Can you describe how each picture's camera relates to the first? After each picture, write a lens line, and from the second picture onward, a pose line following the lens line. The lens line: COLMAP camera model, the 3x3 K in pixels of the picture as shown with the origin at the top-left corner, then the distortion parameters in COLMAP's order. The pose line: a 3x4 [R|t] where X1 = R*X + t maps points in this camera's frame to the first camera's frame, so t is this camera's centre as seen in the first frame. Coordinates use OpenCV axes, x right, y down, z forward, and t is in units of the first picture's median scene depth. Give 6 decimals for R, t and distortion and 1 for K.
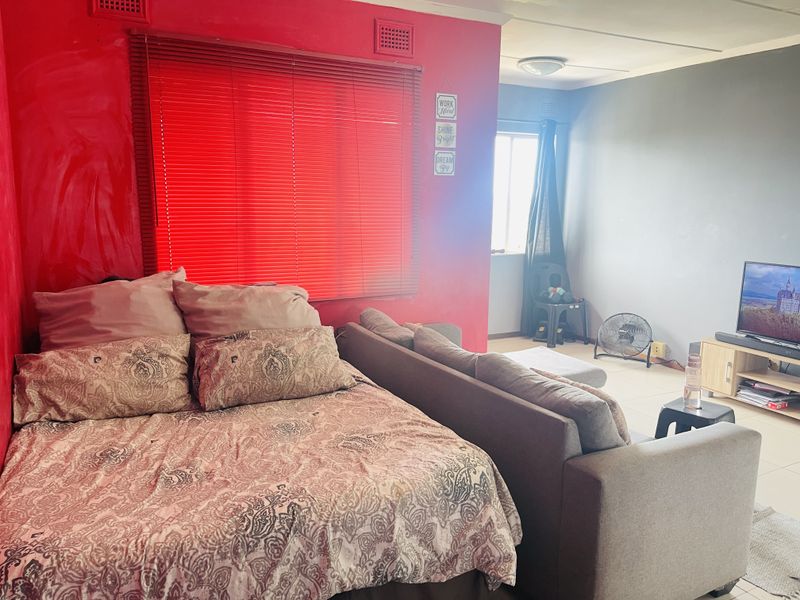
lens RADIAL K [[596.9, 0, 400.0], [0, 596.9, 300.0], [0, 0, 1]] dist [0.067842, -0.085104]
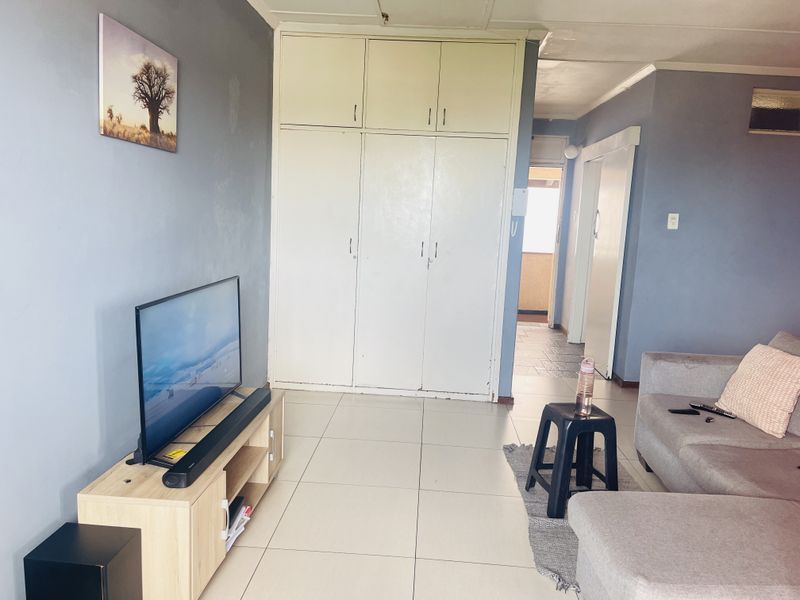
lens RADIAL K [[596.9, 0, 400.0], [0, 596.9, 300.0], [0, 0, 1]] dist [0.067842, -0.085104]
pose [[-0.876954, -0.126596, 0.463600, 0.200490], [0.017577, 0.955585, 0.294192, -0.199593], [-0.480253, 0.266142, -0.835778, 1.301504]]
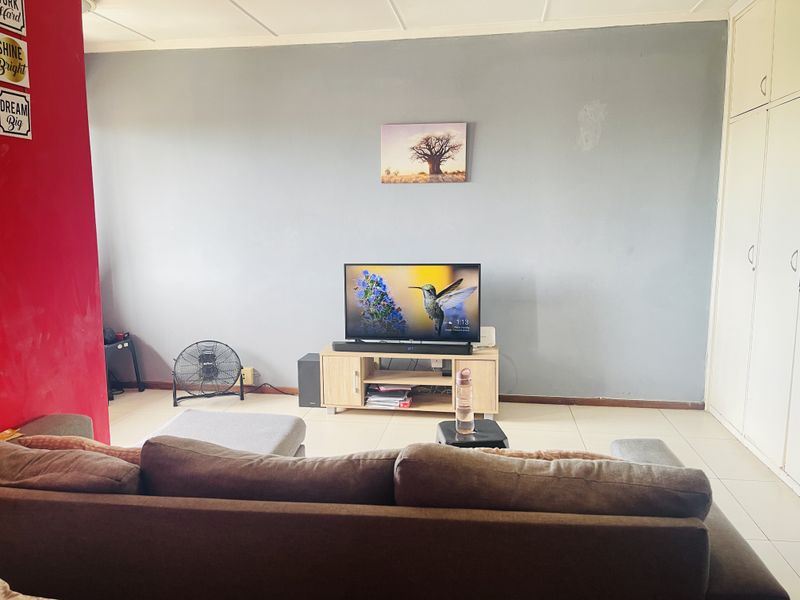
lens RADIAL K [[601.2, 0, 400.0], [0, 601.2, 300.0], [0, 0, 1]] dist [0.055745, -0.082394]
pose [[0.570194, -0.123020, 0.812247, -0.159963], [0.147803, 0.987952, 0.045875, -0.039126], [-0.808105, 0.093895, 0.581507, 0.391627]]
